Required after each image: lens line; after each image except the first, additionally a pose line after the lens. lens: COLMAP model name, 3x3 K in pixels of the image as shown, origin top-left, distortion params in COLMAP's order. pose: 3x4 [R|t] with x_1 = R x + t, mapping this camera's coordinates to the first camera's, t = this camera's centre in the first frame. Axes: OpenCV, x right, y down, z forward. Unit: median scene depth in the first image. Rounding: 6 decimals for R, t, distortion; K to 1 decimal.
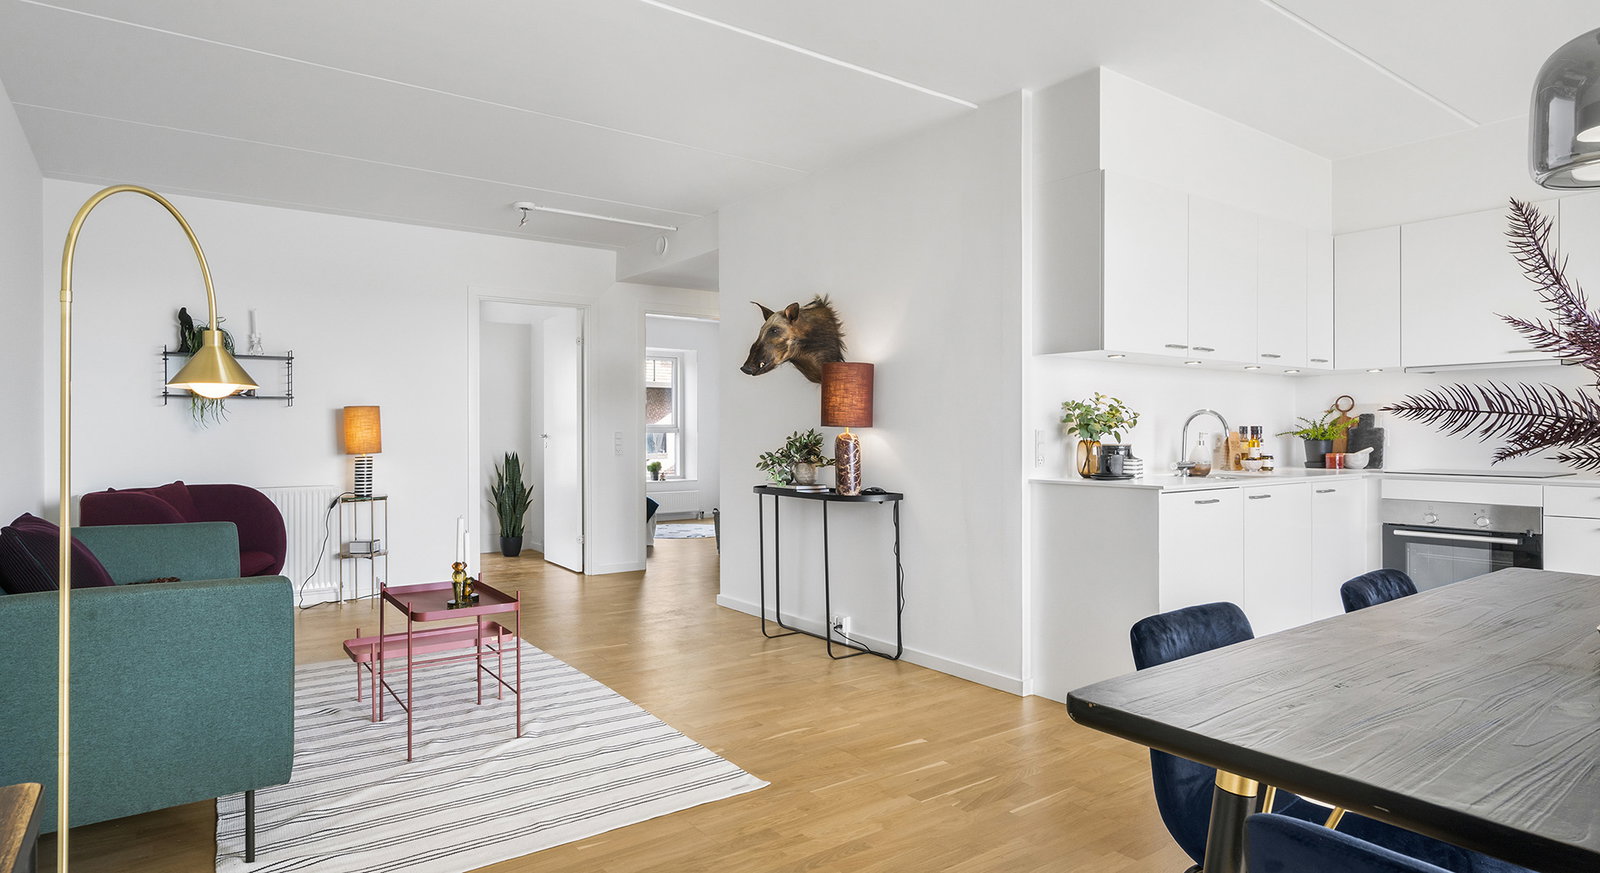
lens RADIAL K [[871.5, 0, 798.4], [0, 871.5, 433.1], [0, 0, 1]] dist [0.003133, 0.000285]
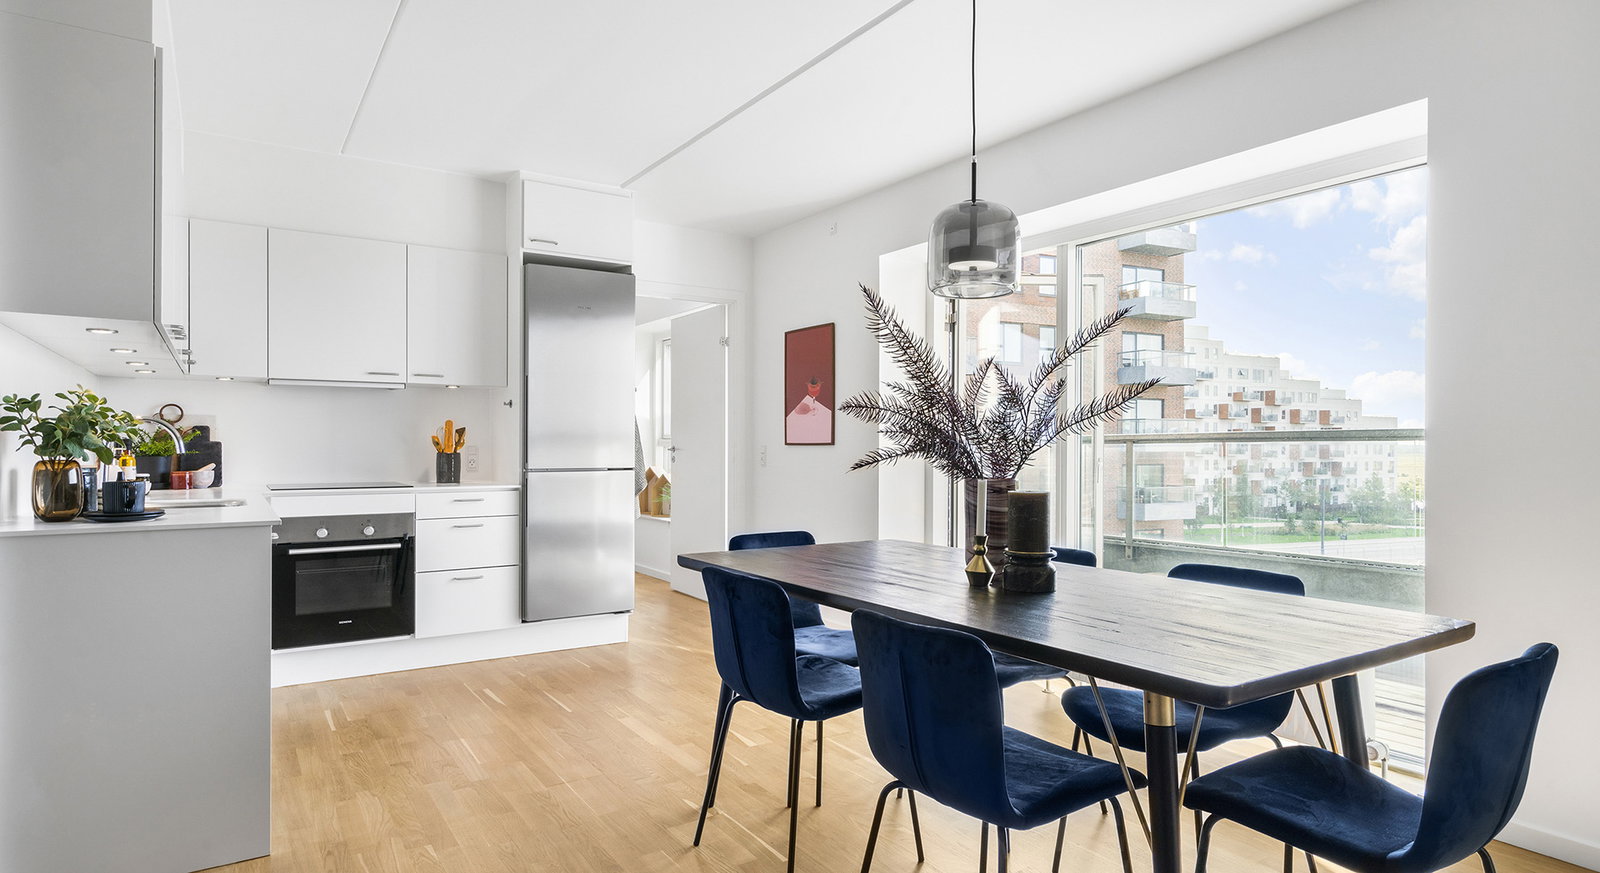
lens RADIAL K [[871.5, 0, 800.2], [0, 871.5, 442.2], [0, 0, 1]] dist [0.003133, 0.000285]
pose [[0.060183, 0.003304, 0.998182, -0.199526], [0.002148, 0.999992, -0.003439, -0.000926], [-0.998185, 0.002351, 0.060175, 0.347865]]
